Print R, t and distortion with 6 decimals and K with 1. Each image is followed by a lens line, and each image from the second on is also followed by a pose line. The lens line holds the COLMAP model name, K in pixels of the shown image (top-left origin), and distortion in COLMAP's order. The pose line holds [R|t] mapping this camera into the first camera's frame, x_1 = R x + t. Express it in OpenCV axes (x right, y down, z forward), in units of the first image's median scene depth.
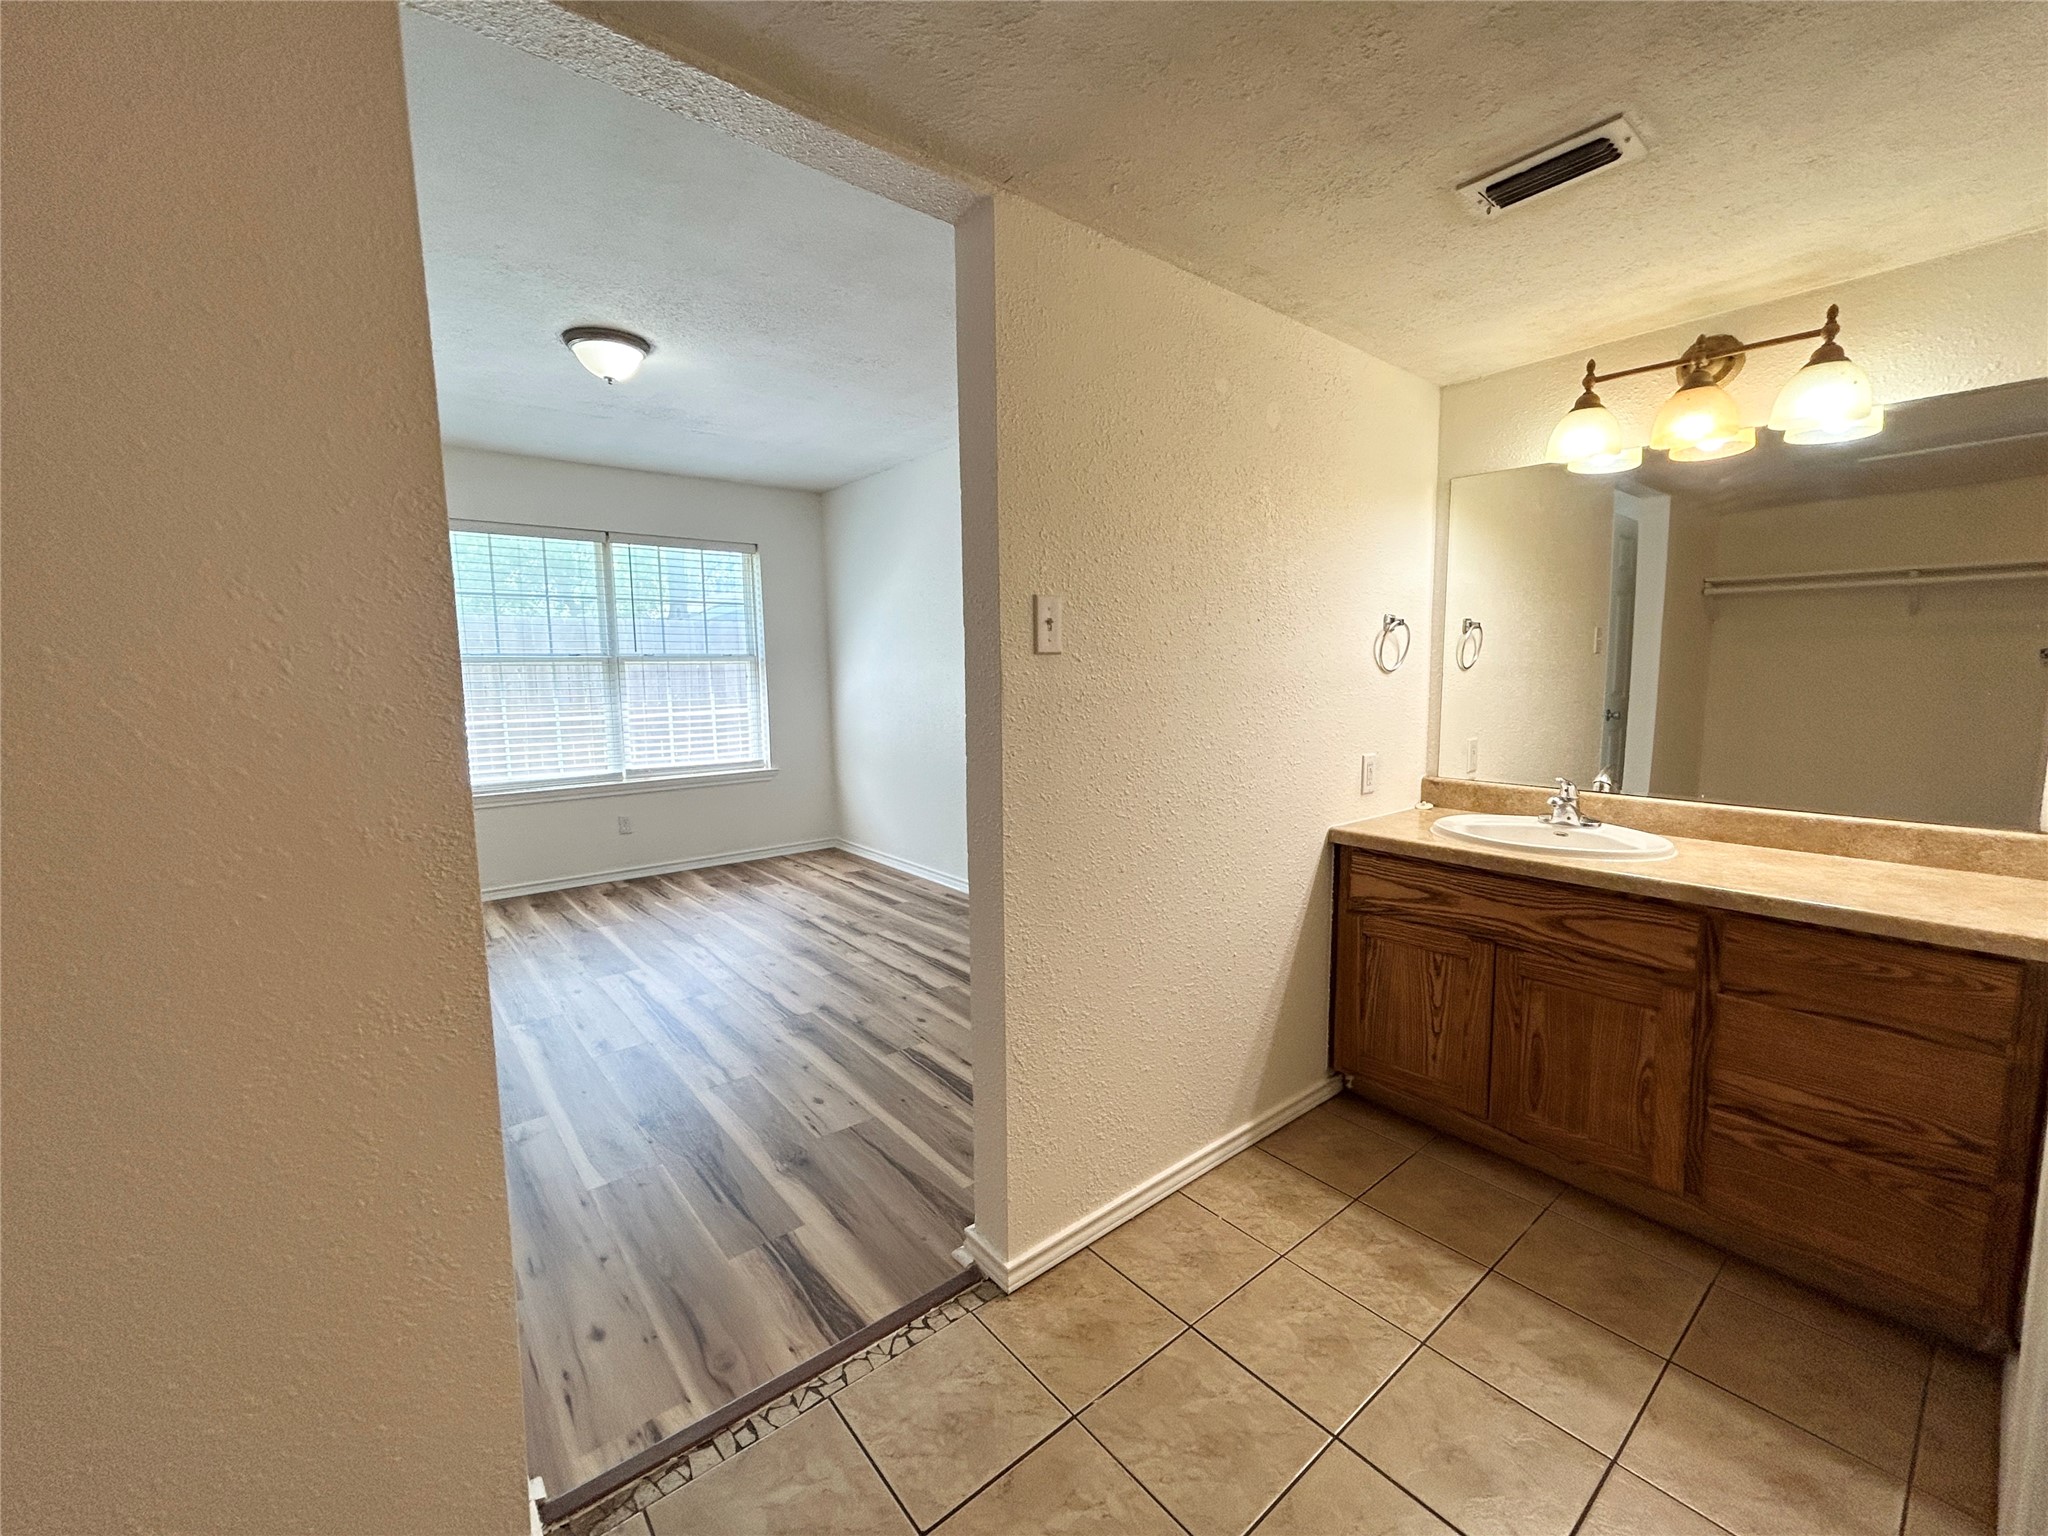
lens RADIAL K [[839.9, 0, 1010.5], [0, 839.9, 767.8], [0, 0, 1]] dist [-0.000994, 0.000442]
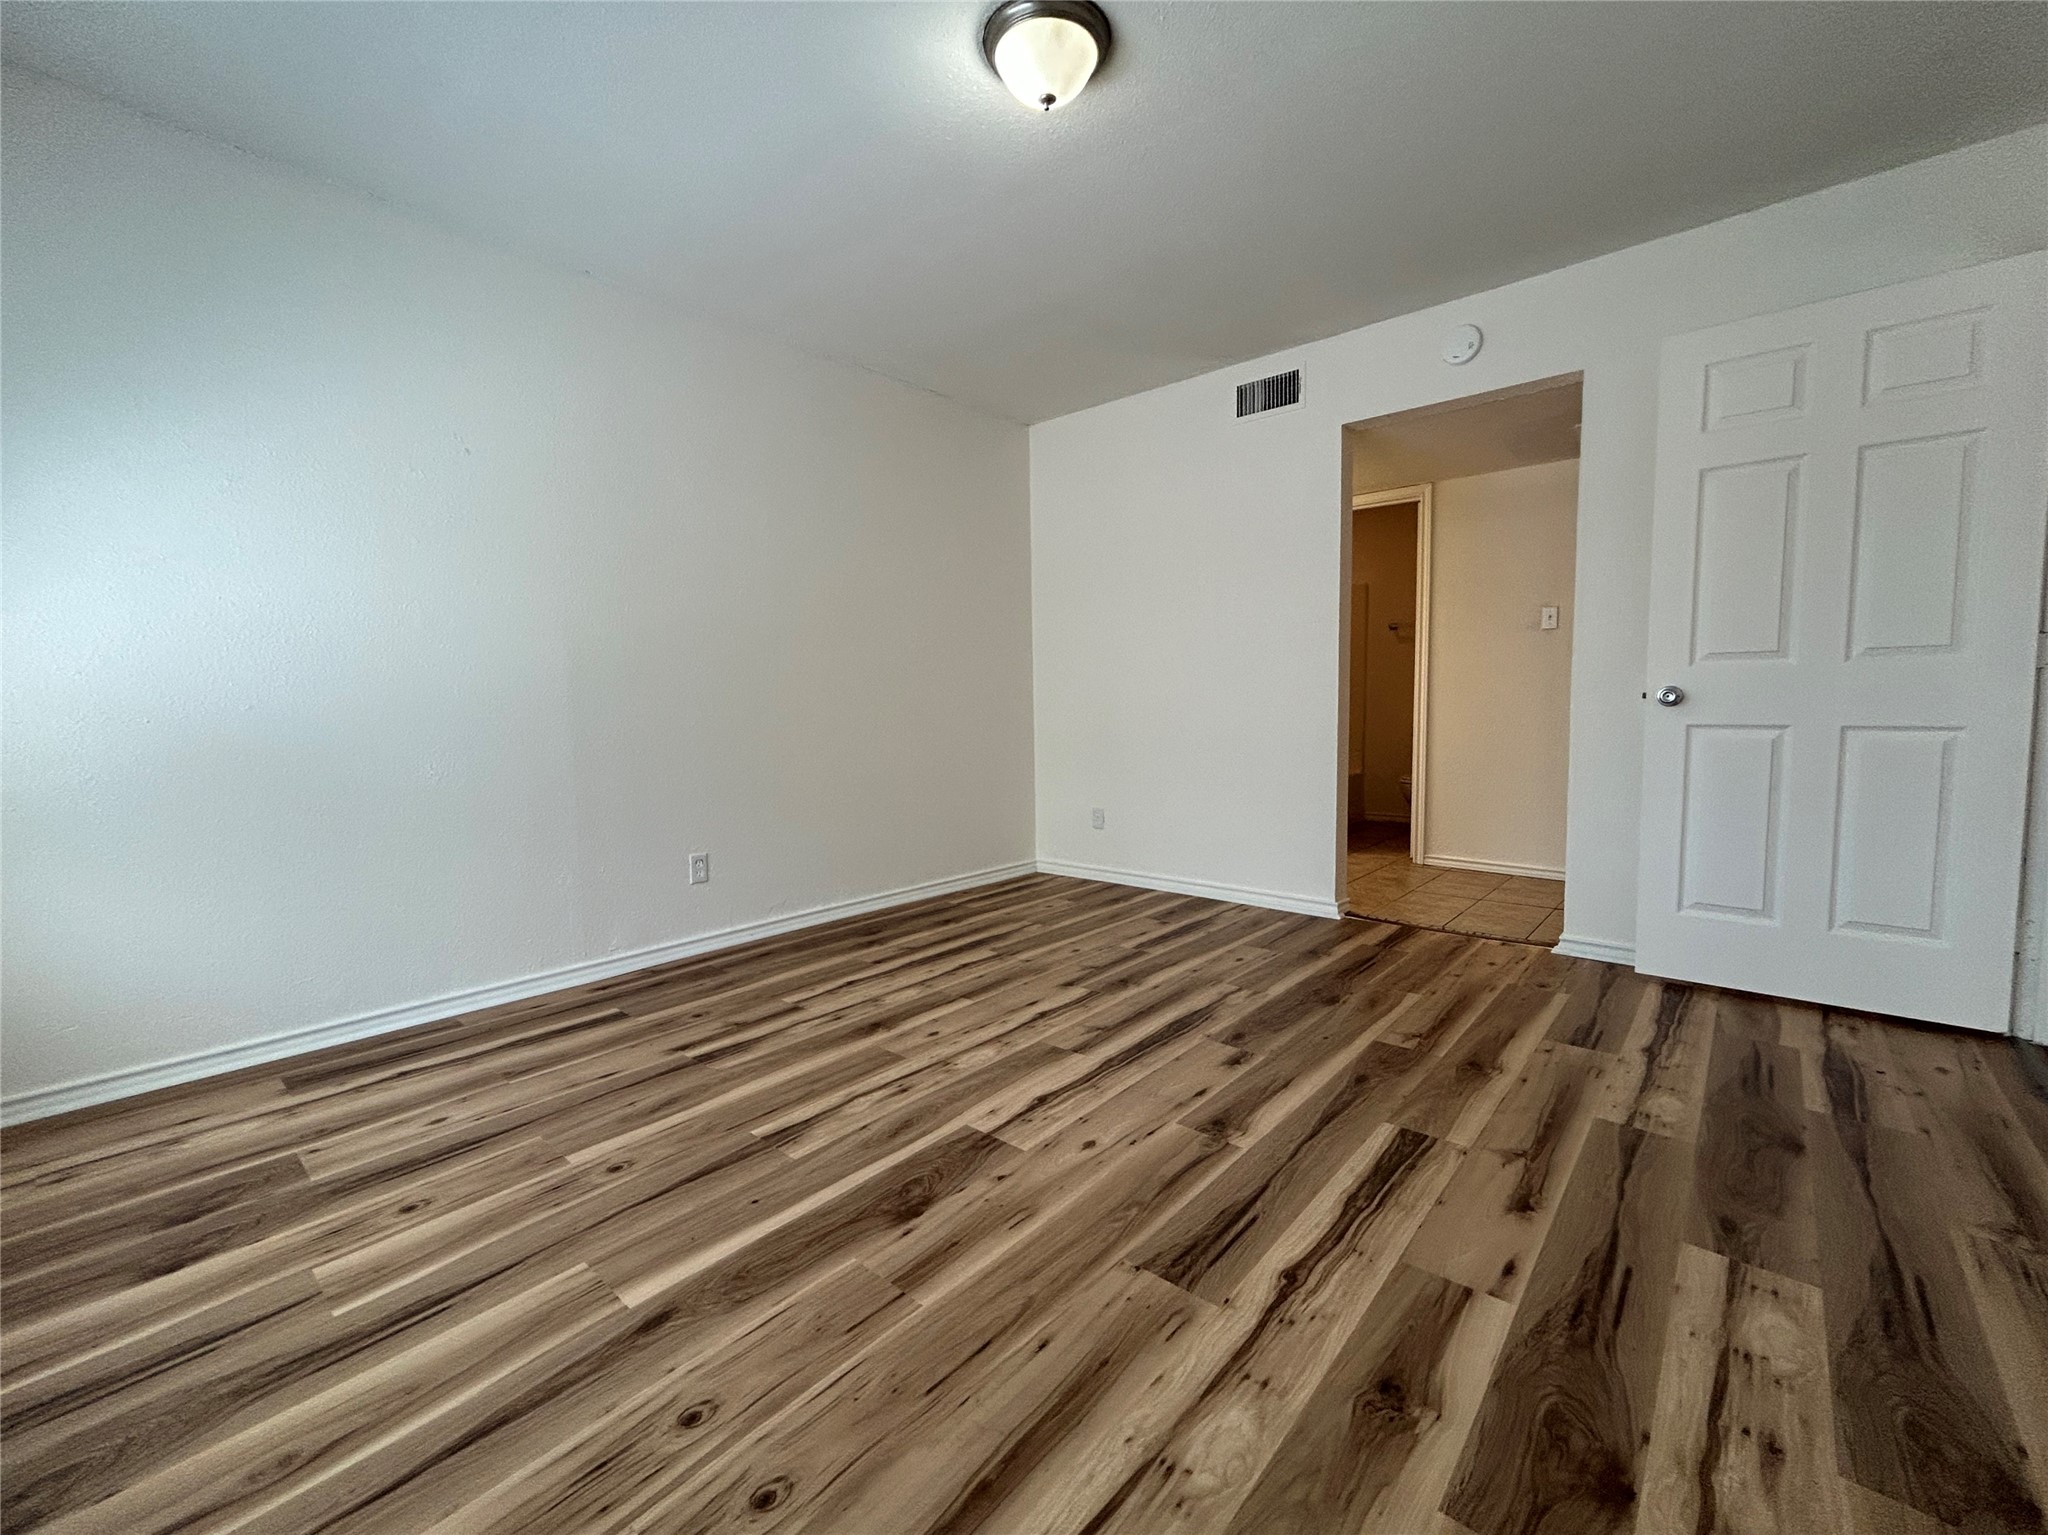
lens RADIAL K [[839.9, 0, 1010.5], [0, 839.9, 767.3], [0, 0, 1]] dist [-0.000994, 0.000442]
pose [[-0.155540, -0.068362, 0.985461, -0.833856], [0.134420, 0.986858, 0.089675, -0.030068], [-0.978641, 0.146414, -0.144307, 0.878249]]
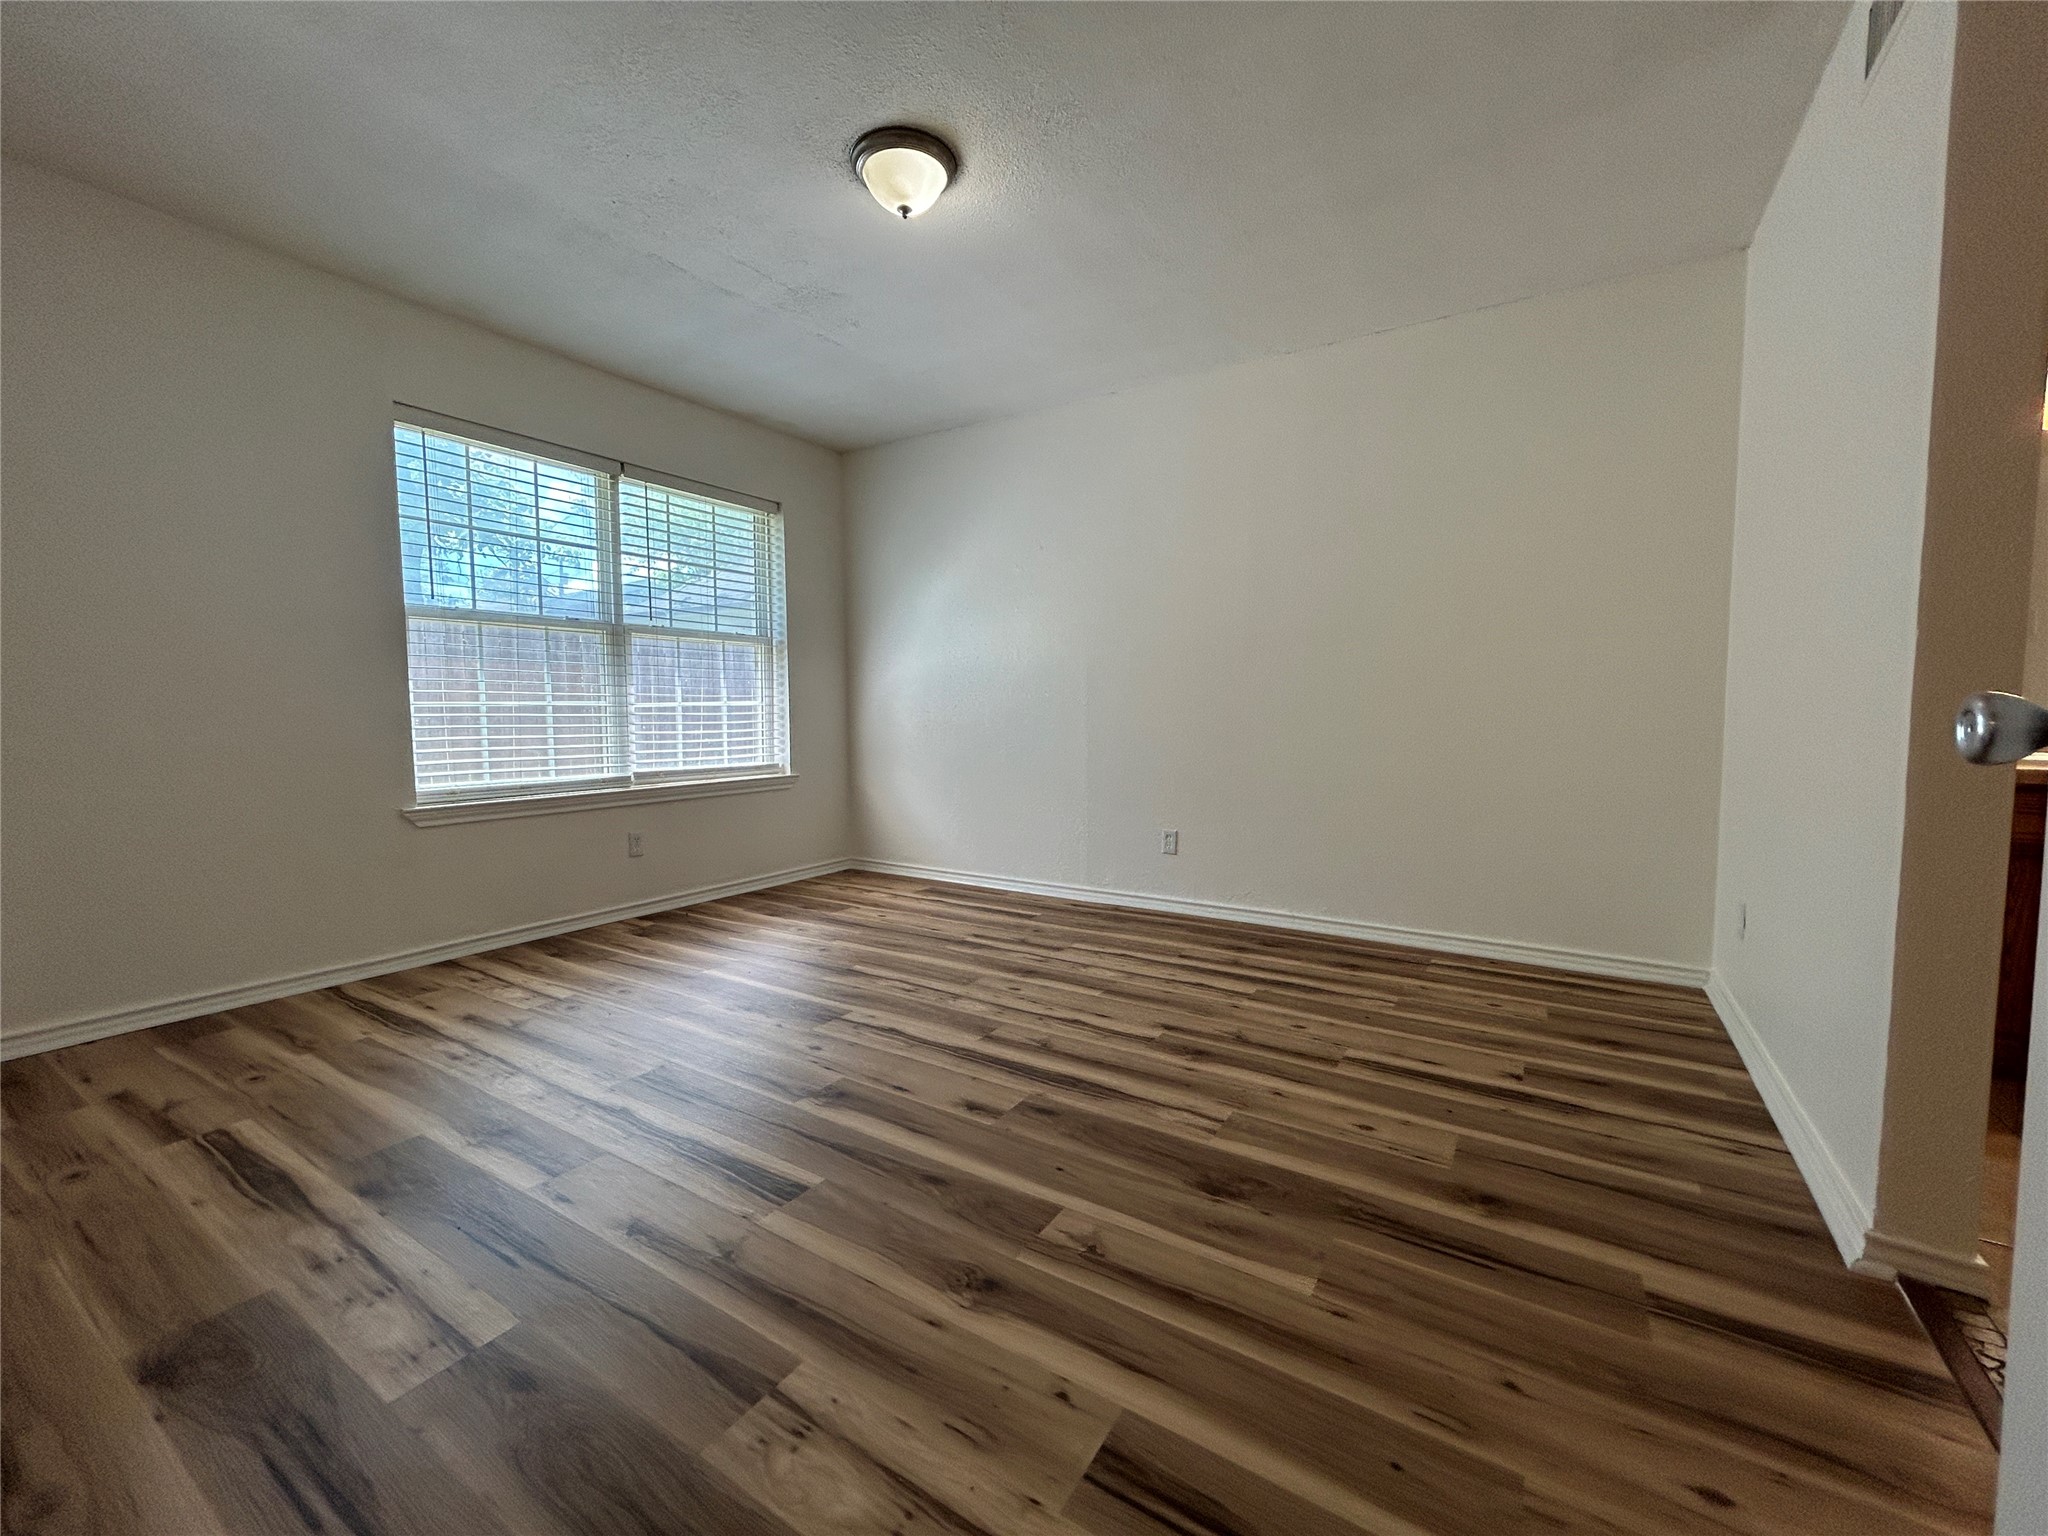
lens RADIAL K [[839.9, 0, 1024.0], [0, 839.9, 768.0], [0, 0, 1]] dist [-0.001533, -0.000627]
pose [[0.949503, -0.012911, 0.313494, -0.454373], [0.028574, 0.998559, -0.045419, 0.054247], [-0.312455, 0.052083, 0.948504, 0.205157]]
